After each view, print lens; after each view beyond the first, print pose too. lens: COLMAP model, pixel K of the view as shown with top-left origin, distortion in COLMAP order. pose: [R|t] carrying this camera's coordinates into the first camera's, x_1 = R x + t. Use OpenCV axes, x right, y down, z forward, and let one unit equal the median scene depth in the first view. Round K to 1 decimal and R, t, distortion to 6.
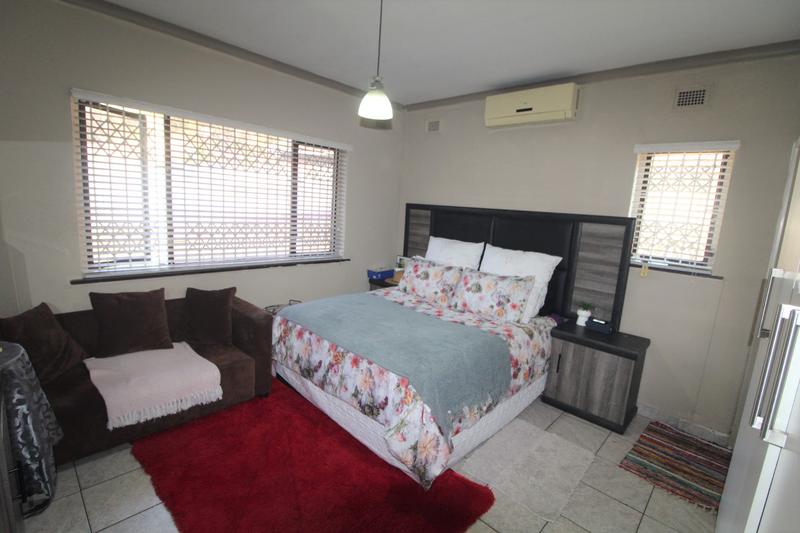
lens RADIAL K [[360.2, 0, 397.4], [0, 360.2, 270.3], [0, 0, 1]] dist [-0.000256, -0.032390]
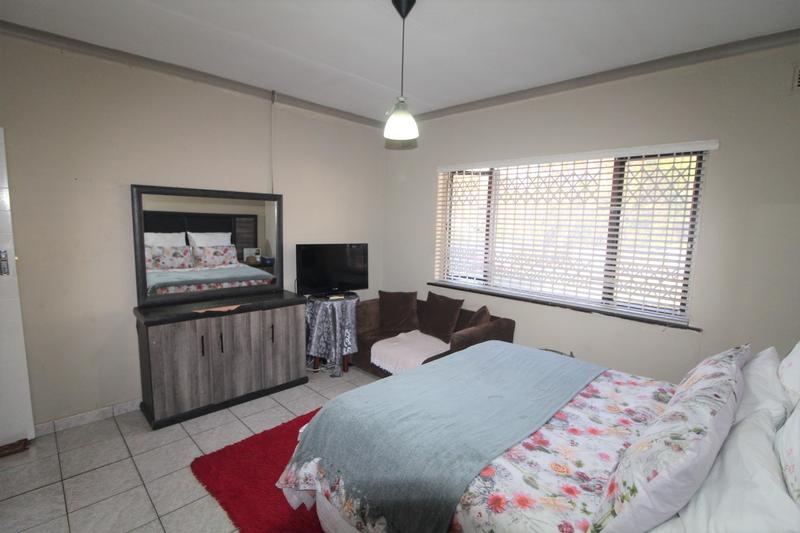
lens RADIAL K [[373.0, 0, 403.3], [0, 373.0, 265.8], [0, 0, 1]] dist [0.003864, -0.014567]
pose [[-0.021380, 0.043882, -0.998808, 0.545658], [-0.212460, 0.976018, 0.047428, -0.068583], [0.976936, 0.213221, -0.011544, 0.600397]]
